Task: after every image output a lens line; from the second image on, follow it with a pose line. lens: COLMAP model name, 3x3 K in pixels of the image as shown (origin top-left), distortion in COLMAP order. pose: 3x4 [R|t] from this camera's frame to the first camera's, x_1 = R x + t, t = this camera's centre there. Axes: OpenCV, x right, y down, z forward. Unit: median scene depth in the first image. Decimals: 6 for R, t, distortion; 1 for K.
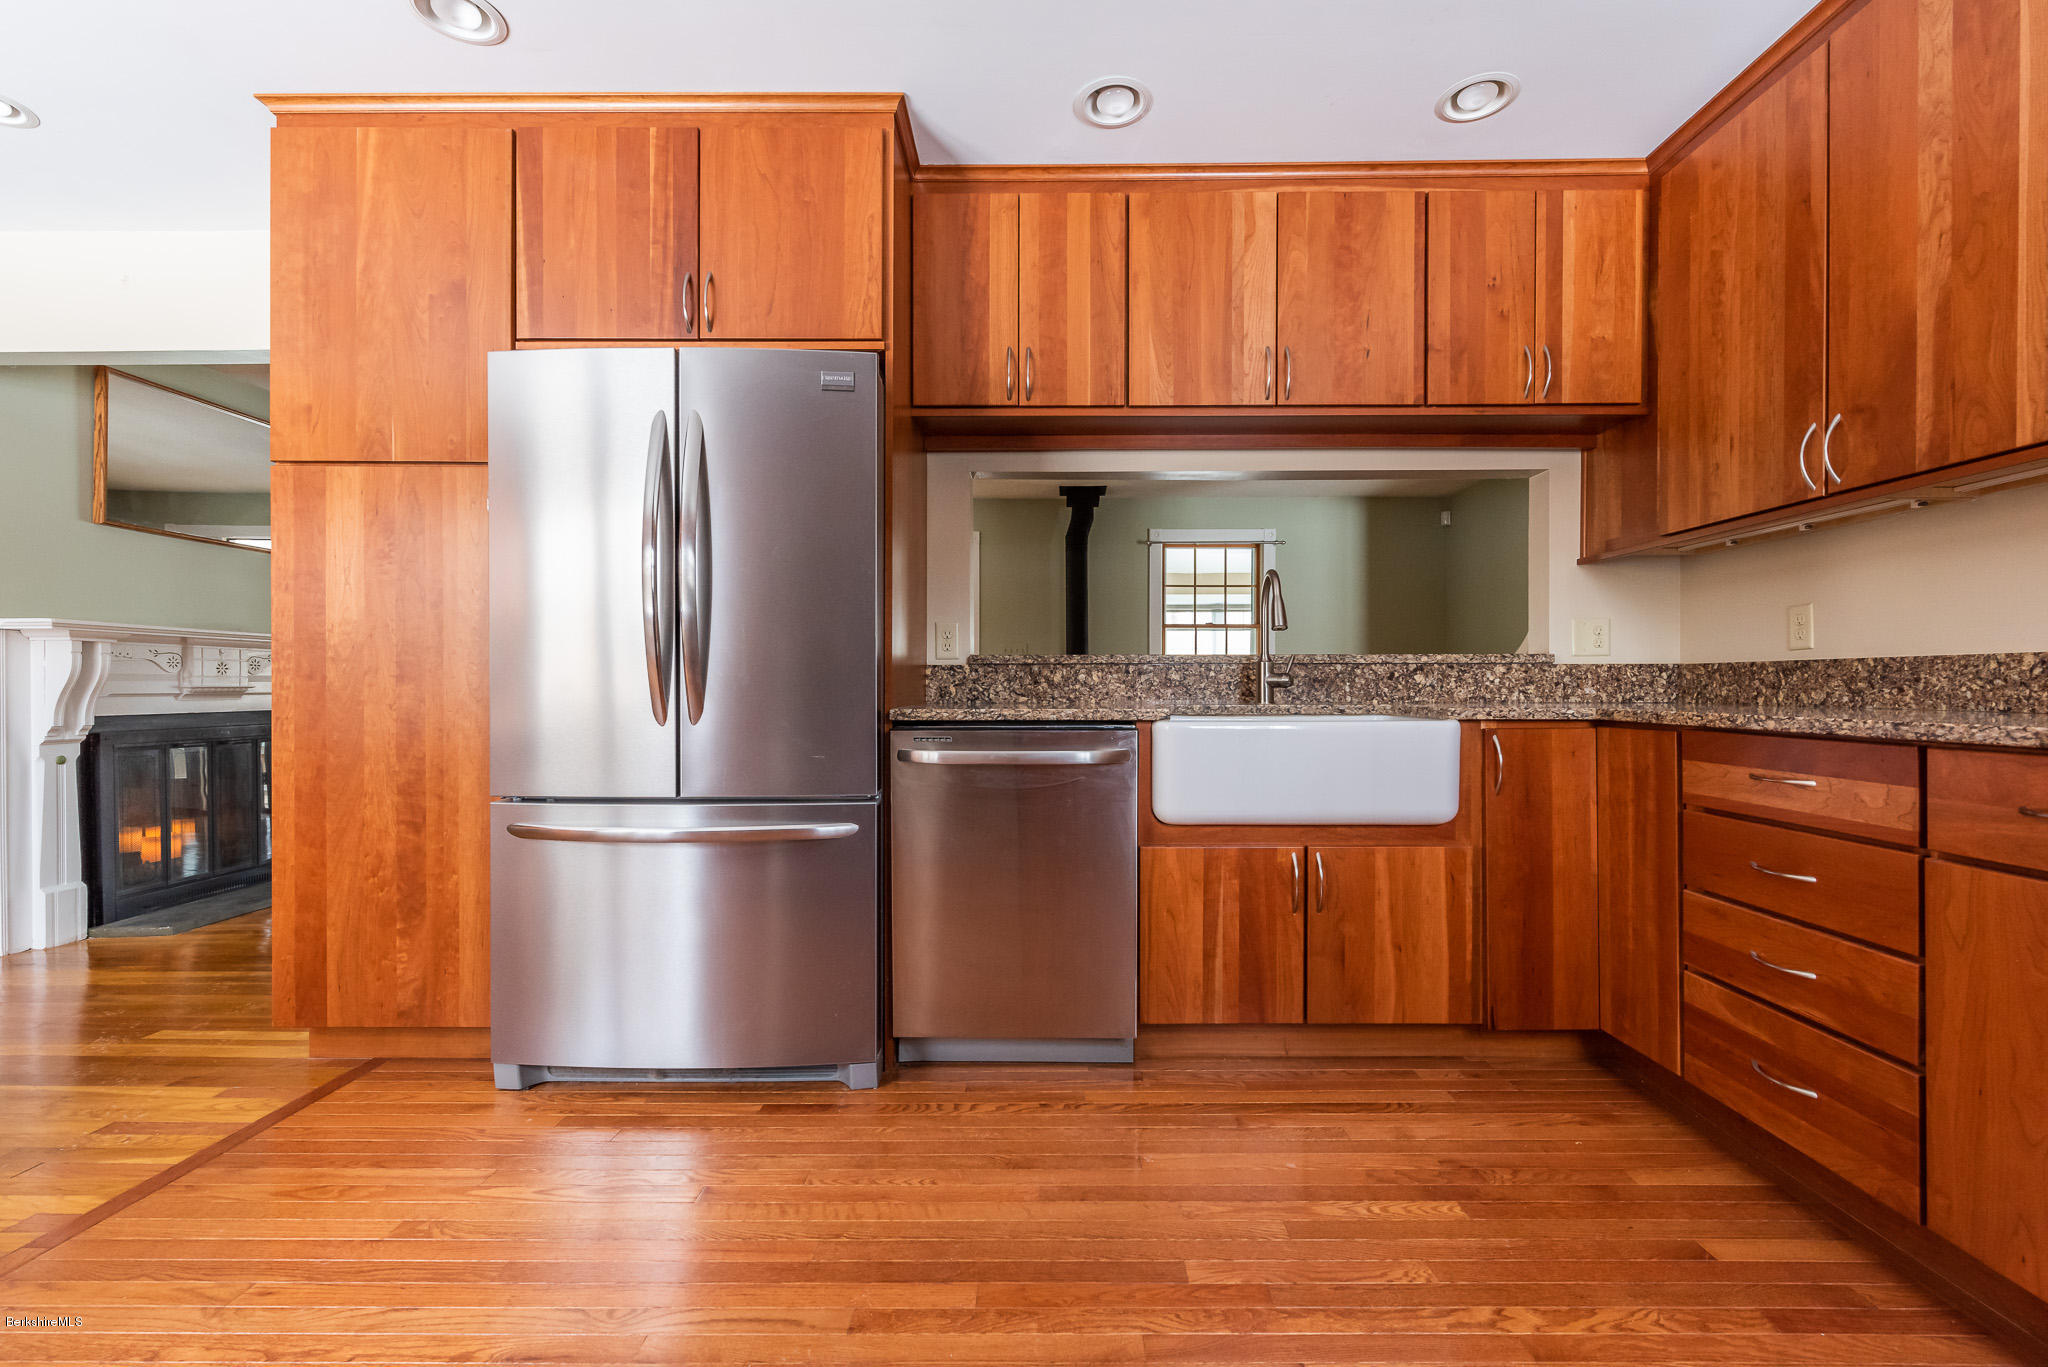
lens RADIAL K [[897.2, 0, 1046.8], [0, 897.2, 697.6], [0, 0, 1]] dist [-0.001495, 0.000544]
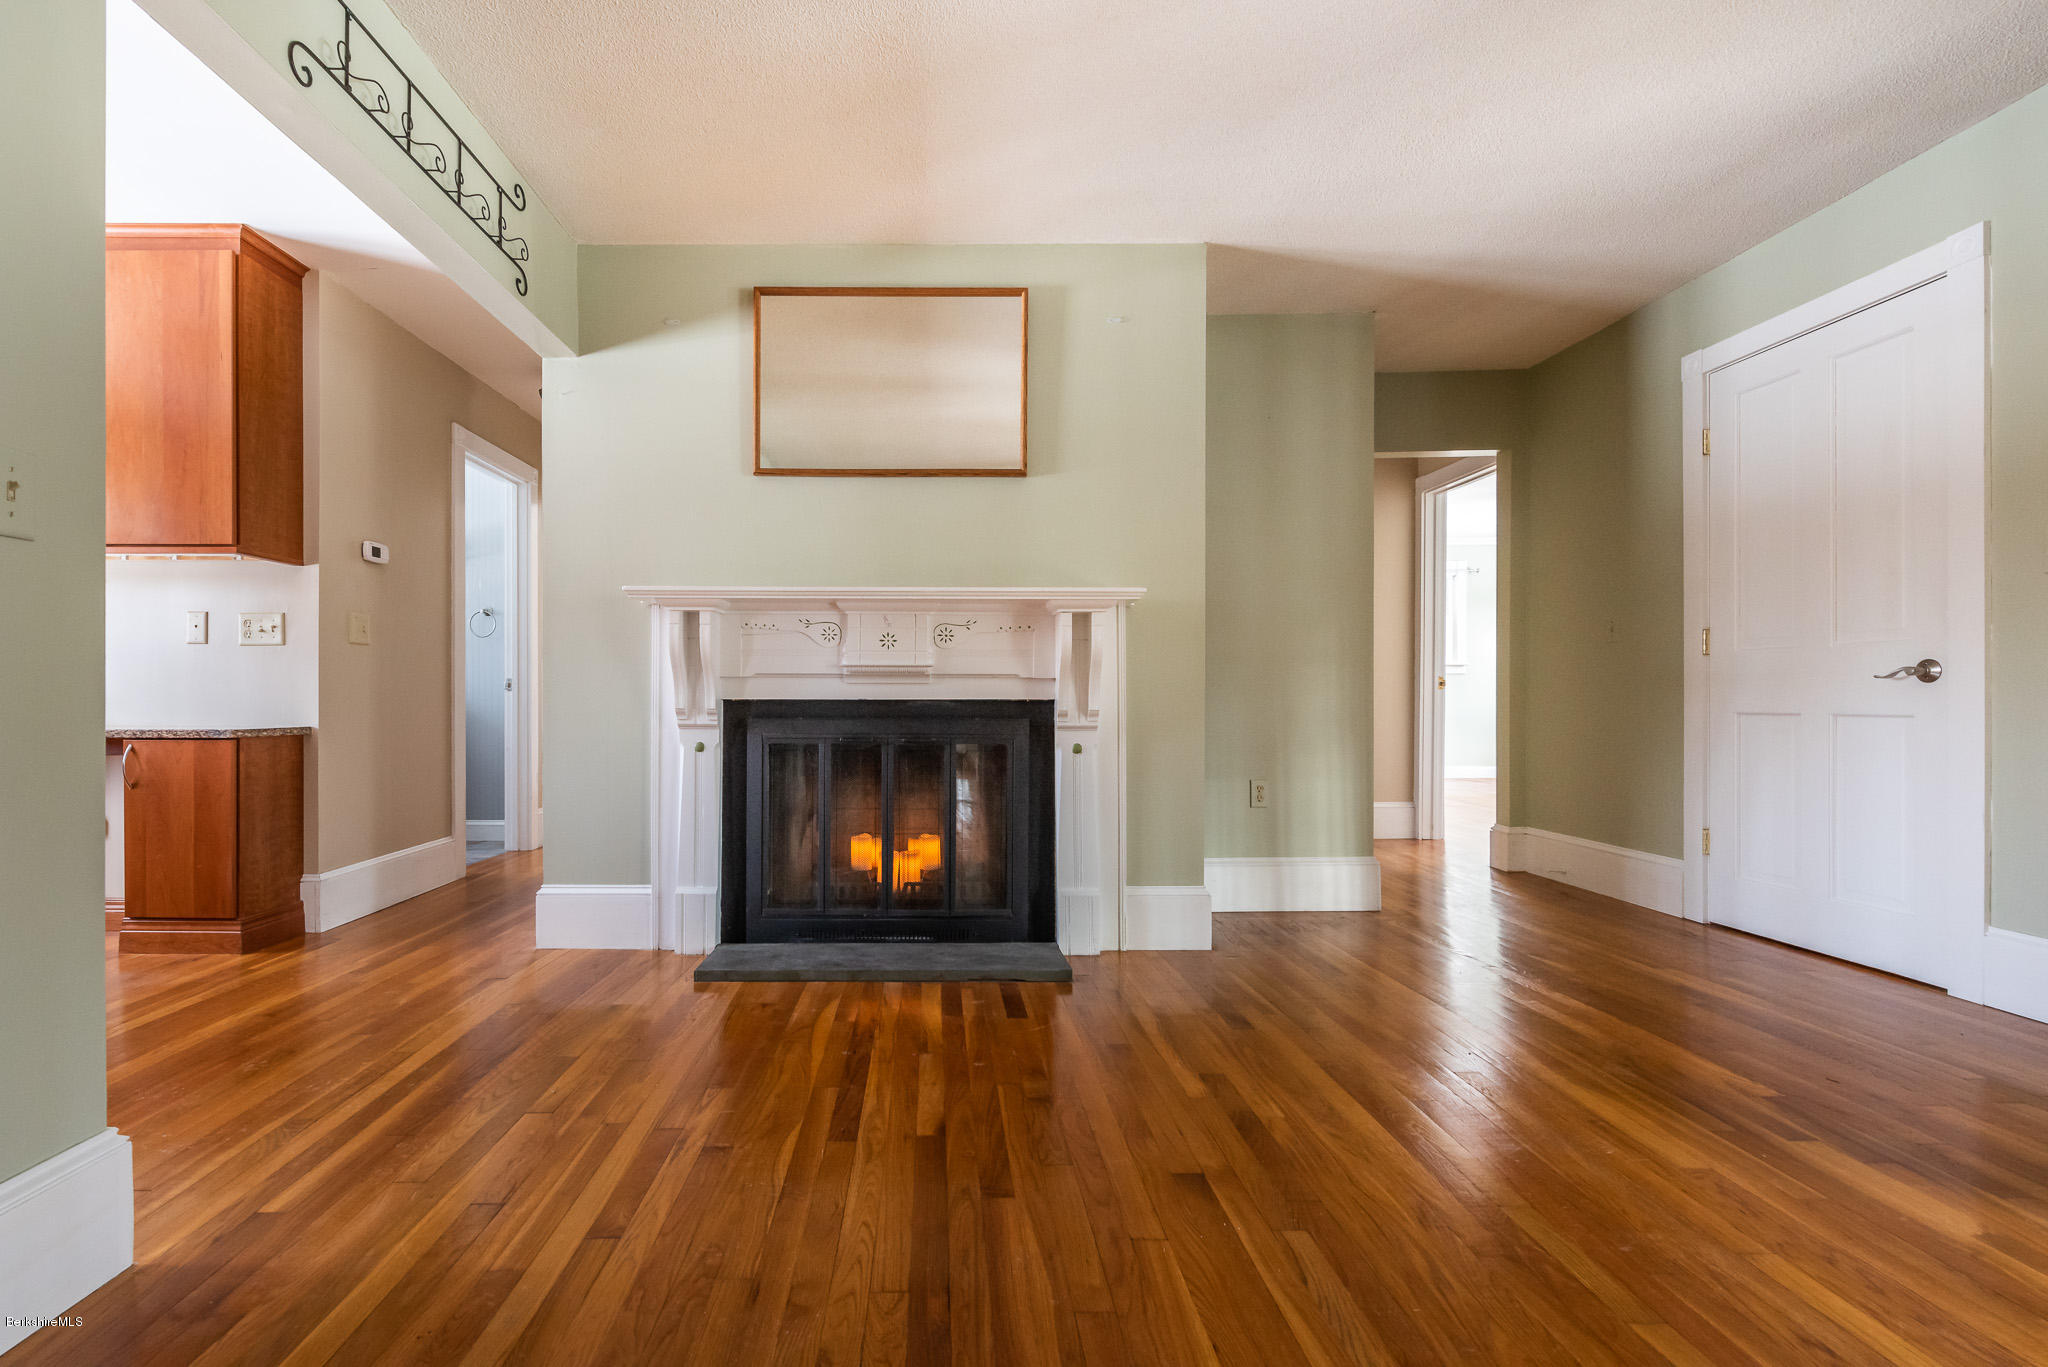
lens RADIAL K [[897.2, 0, 952.9], [0, 897.2, 692.3], [0, 0, 1]] dist [-0.001495, 0.000544]
pose [[0.026826, 0.000041, -0.999640, -0.266188], [-0.013531, 0.999908, -0.000323, 0.015884], [0.999549, 0.013535, 0.026825, 1.604160]]
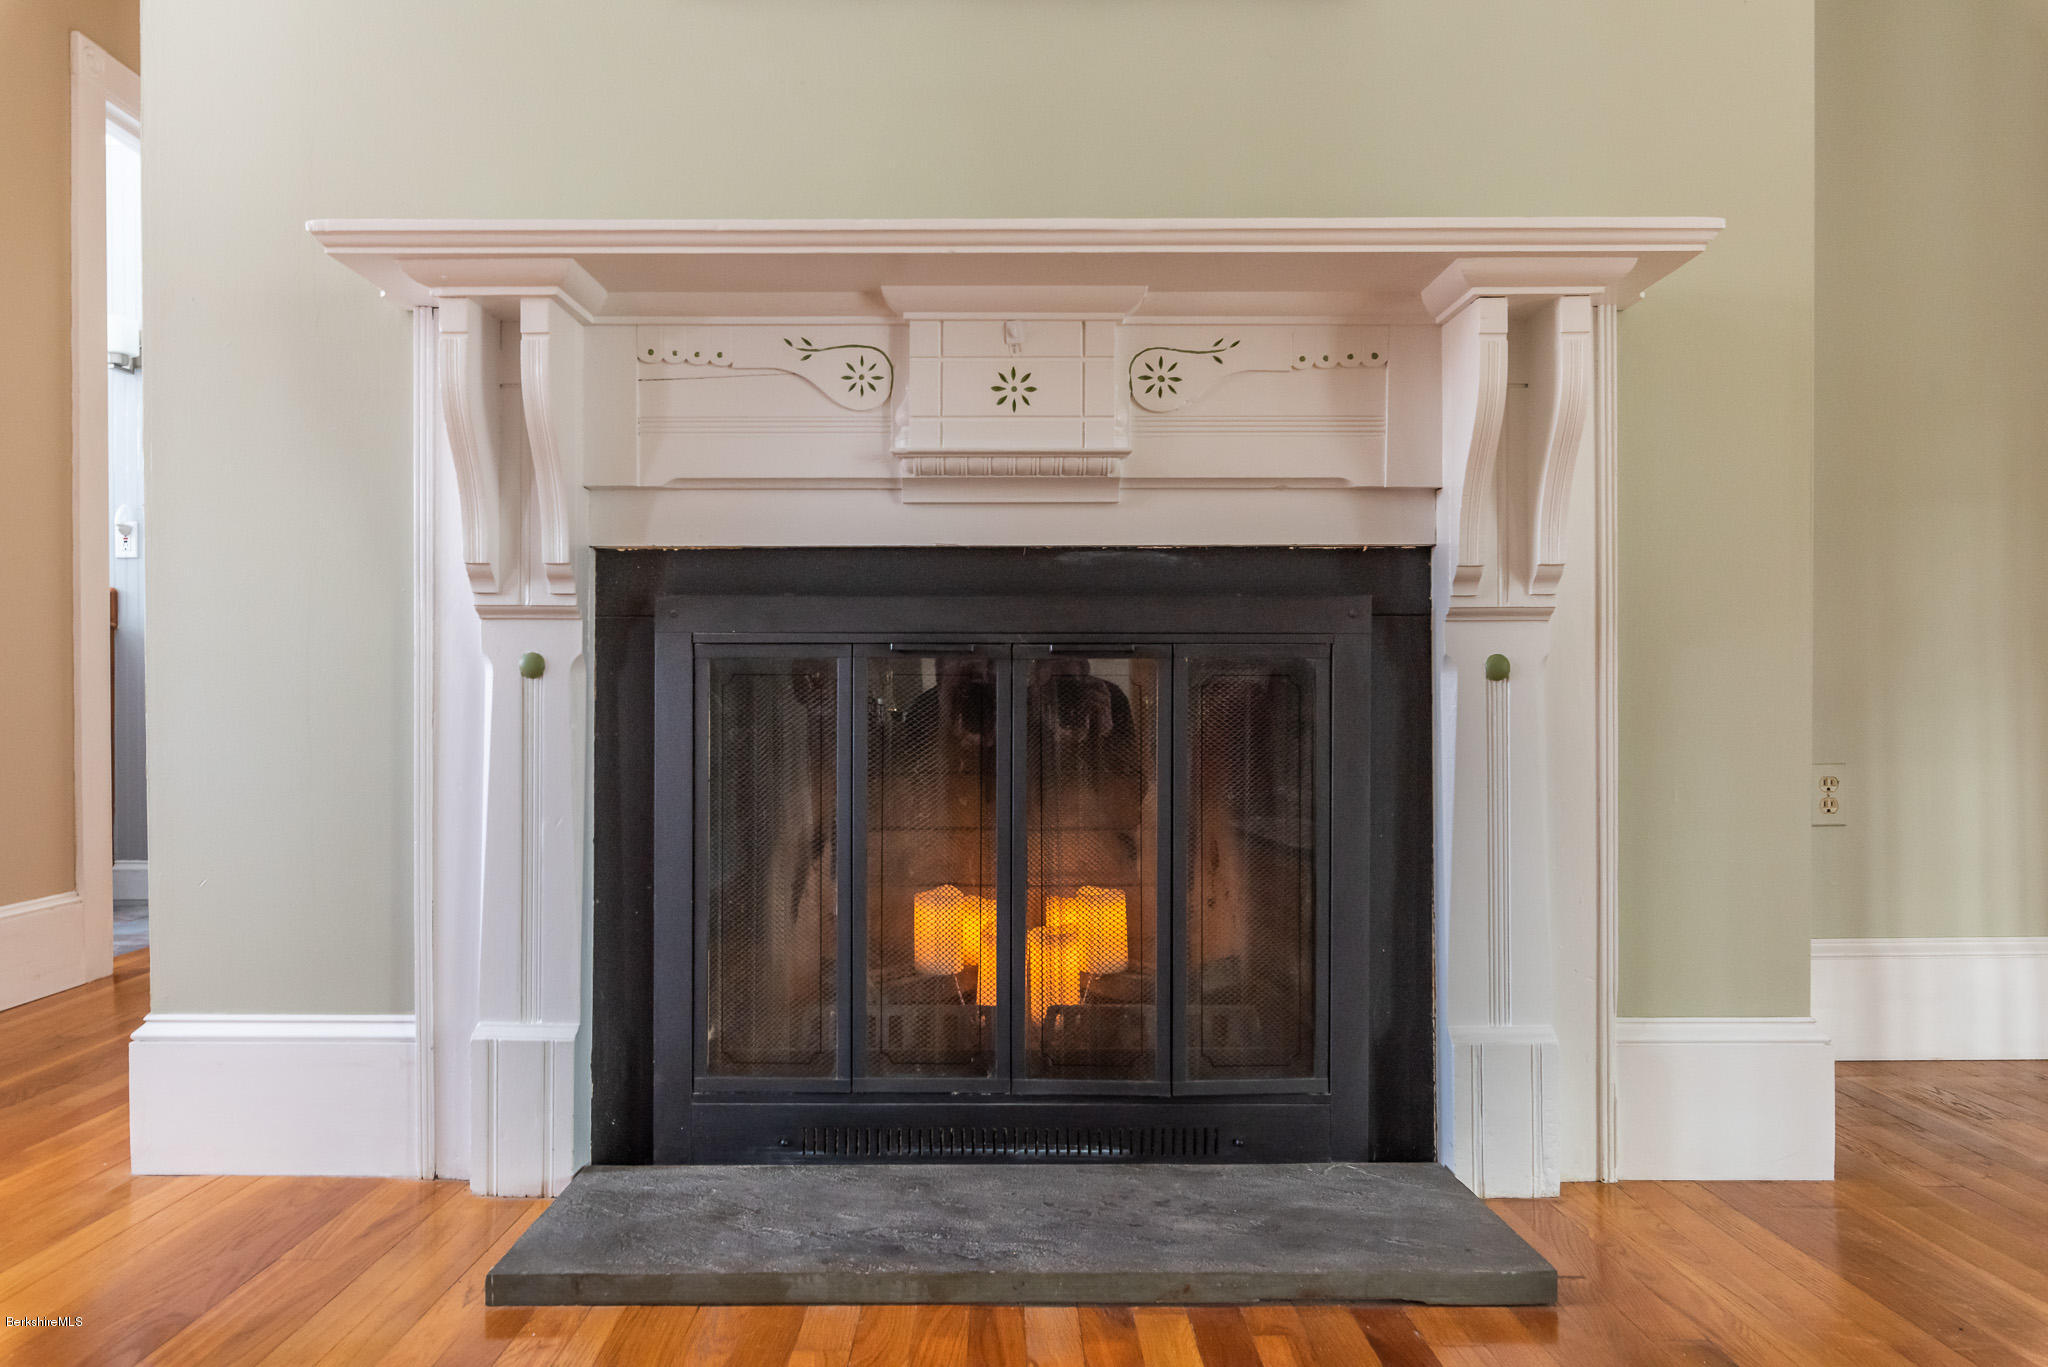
lens RADIAL K [[1331.8, 0, 1015.2], [0, 1331.8, 683.1], [0, 0, 1]] dist [-0.009159, -0.002483]
pose [[0.015521, 0.003322, -0.999874, -0.758569], [-0.010910, 0.999936, 0.003153, 0.095134], [0.999820, 0.010859, 0.015557, 1.542722]]
